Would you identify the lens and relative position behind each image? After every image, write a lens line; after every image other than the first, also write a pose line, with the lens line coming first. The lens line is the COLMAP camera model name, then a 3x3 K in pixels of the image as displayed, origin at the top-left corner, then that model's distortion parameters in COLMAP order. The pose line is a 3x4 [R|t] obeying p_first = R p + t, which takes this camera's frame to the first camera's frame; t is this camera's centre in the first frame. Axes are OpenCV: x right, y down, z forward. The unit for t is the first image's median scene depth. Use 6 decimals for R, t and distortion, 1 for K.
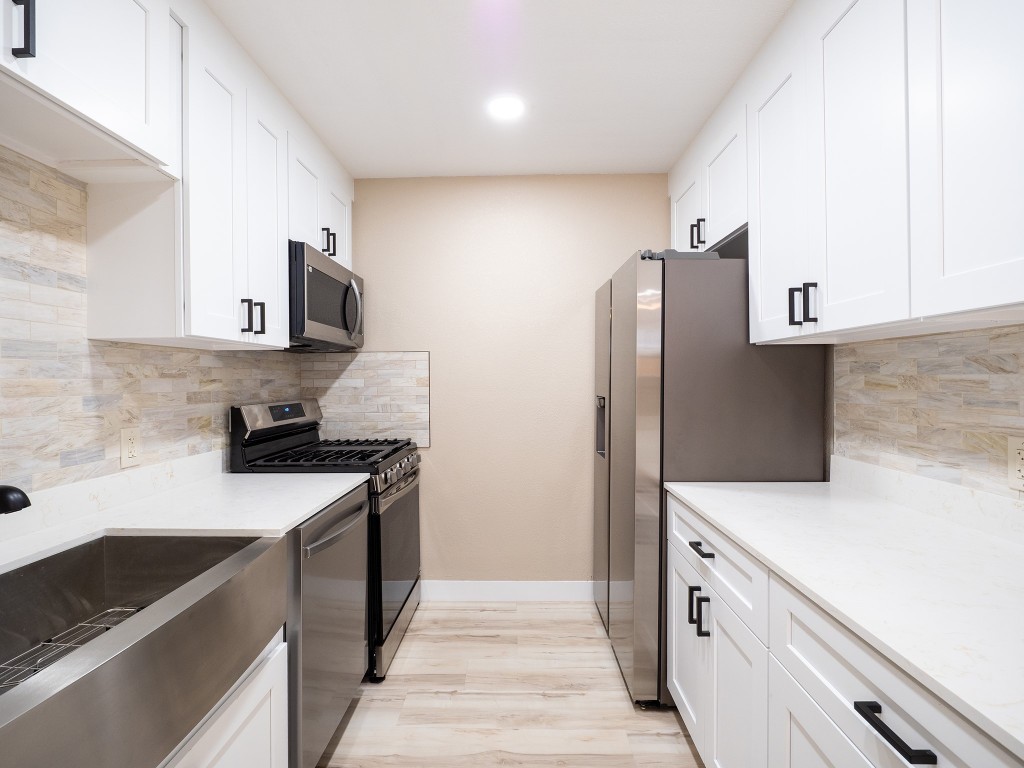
lens RADIAL K [[490.7, 0, 505.9], [0, 490.7, 381.2], [0, 0, 1]] dist [-0.011625, -0.000323]
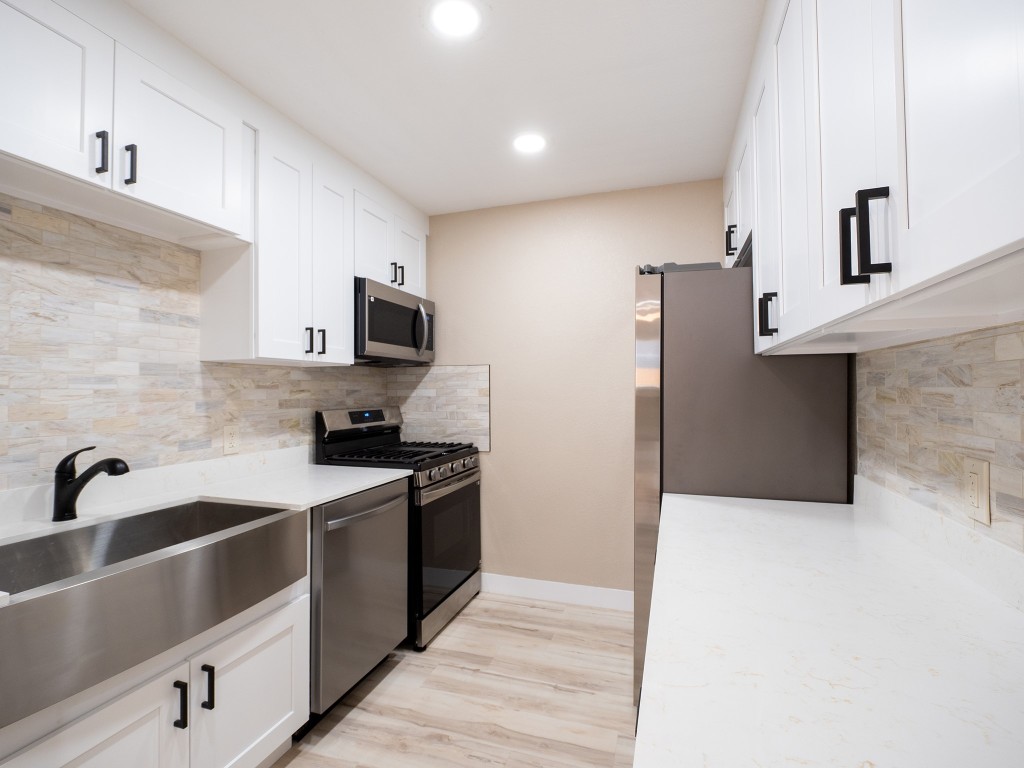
lens RADIAL K [[490.7, 0, 505.9], [0, 490.7, 381.2], [0, 0, 1]] dist [-0.011625, -0.000323]
pose [[0.954778, -0.002237, -0.297310, 0.300150], [-0.003621, 0.999810, -0.019150, -0.003390], [0.297296, 0.019361, 0.954589, -0.062308]]
